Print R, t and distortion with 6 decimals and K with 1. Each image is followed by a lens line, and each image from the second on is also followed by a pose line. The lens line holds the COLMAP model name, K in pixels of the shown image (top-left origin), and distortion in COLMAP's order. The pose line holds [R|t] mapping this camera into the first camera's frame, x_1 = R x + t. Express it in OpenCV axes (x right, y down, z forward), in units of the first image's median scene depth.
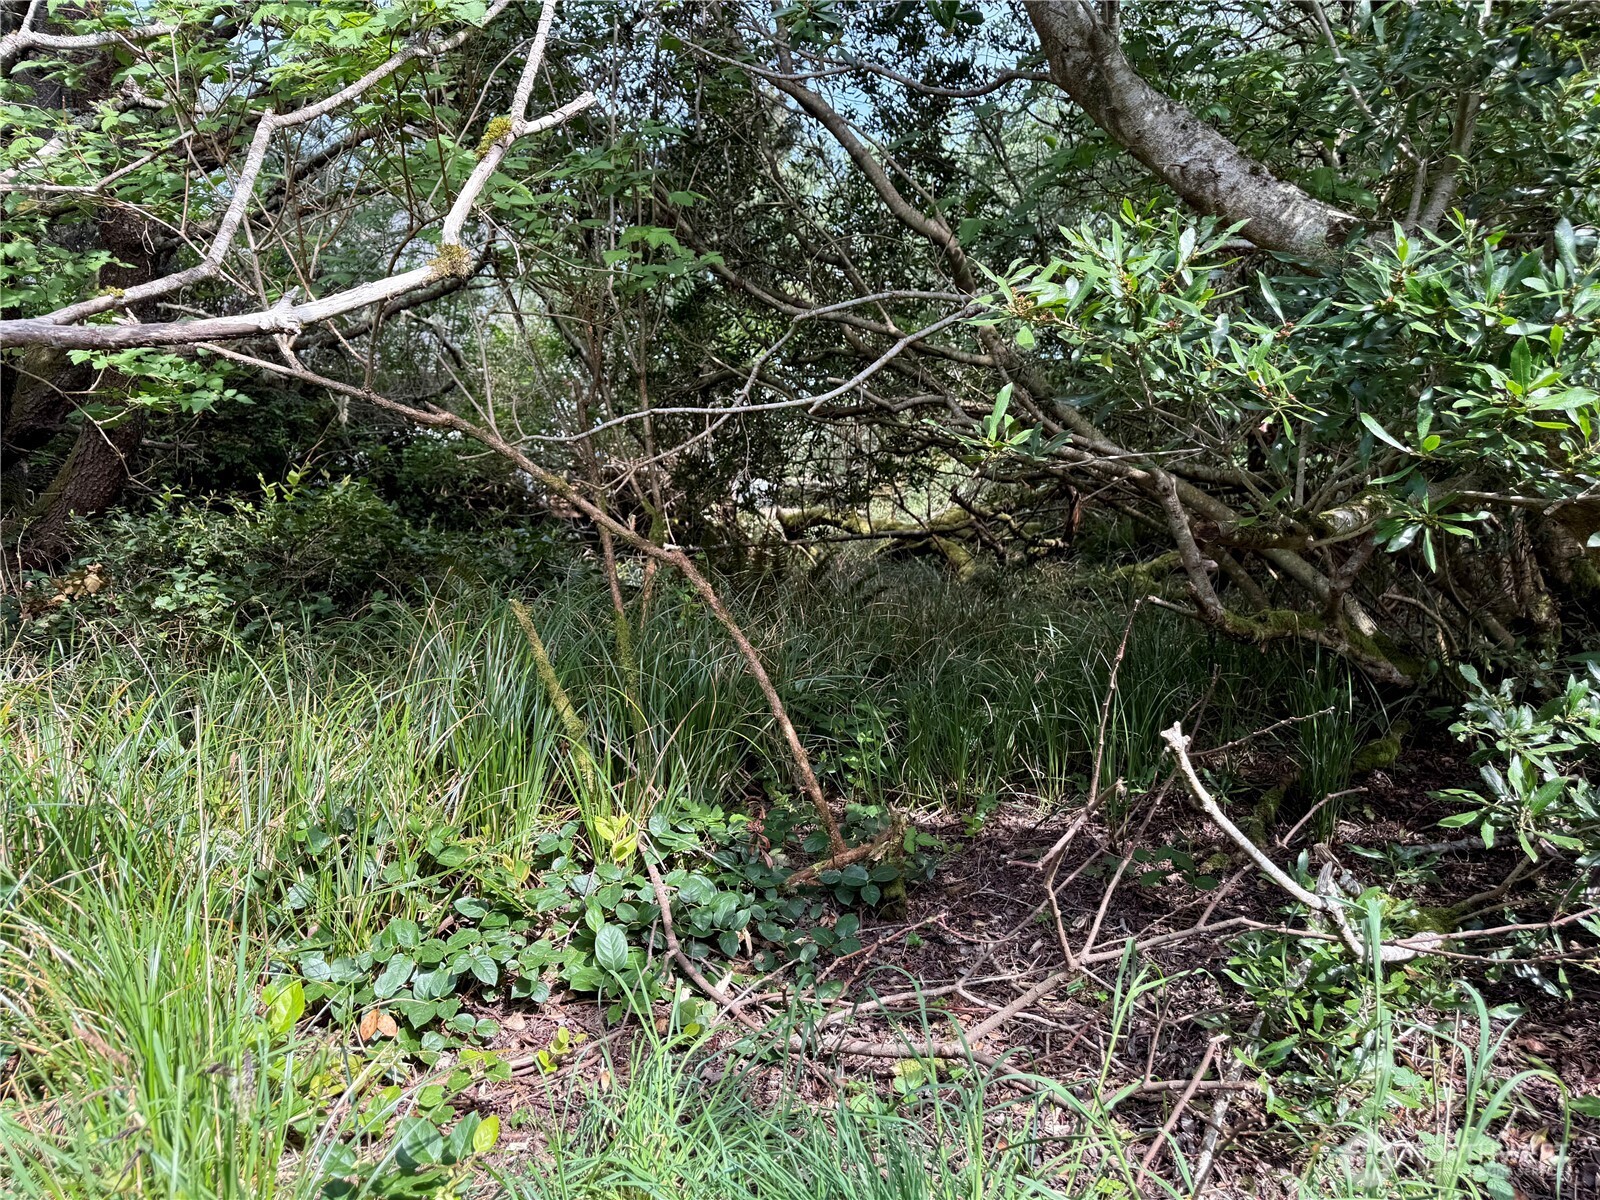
lens RADIAL K [[1096.0, 0, 800.0], [0, 1096.0, 600.0], [0, 0, 1]] dist [0.137552, -0.219734]
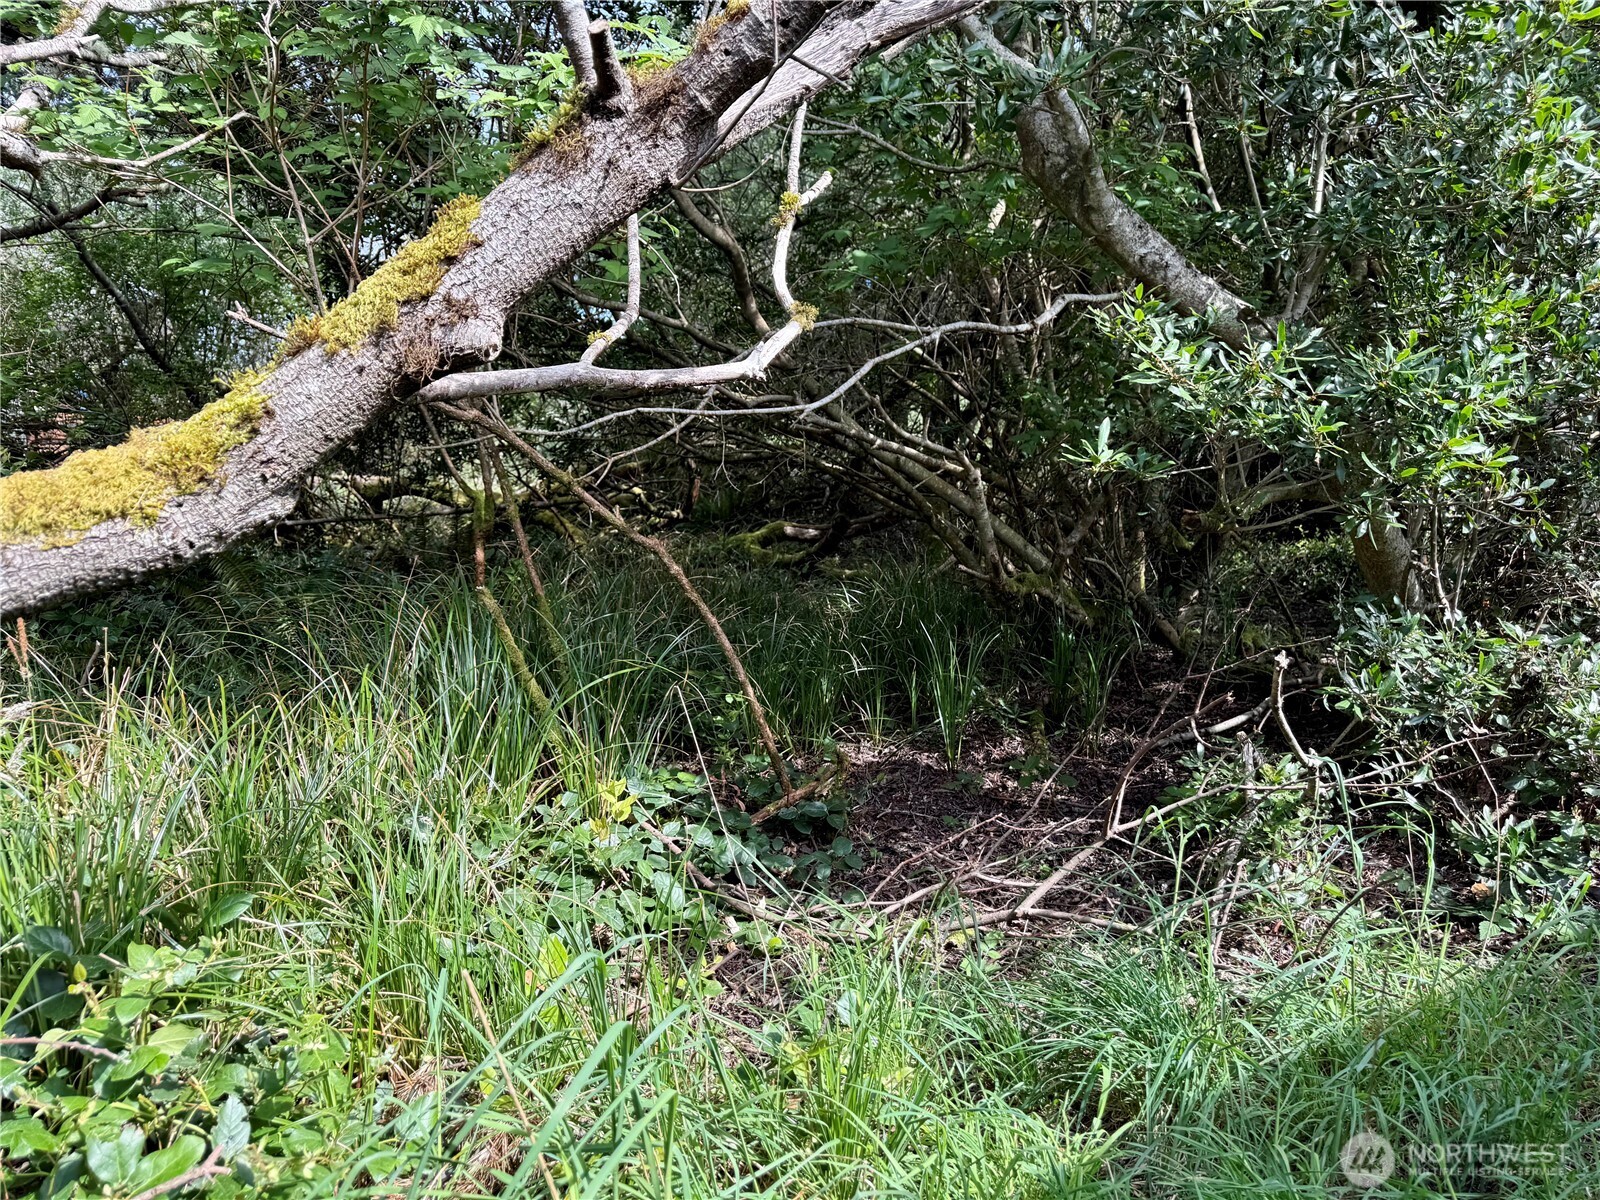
lens RADIAL K [[1096.0, 0, 800.0], [0, 1096.0, 600.0], [0, 0, 1]] dist [0.137552, -0.219734]
pose [[0.917626, -0.040079, 0.395418, -0.445047], [0.028552, 0.998979, 0.034997, -0.017780], [-0.396417, -0.020824, 0.917834, -0.077497]]
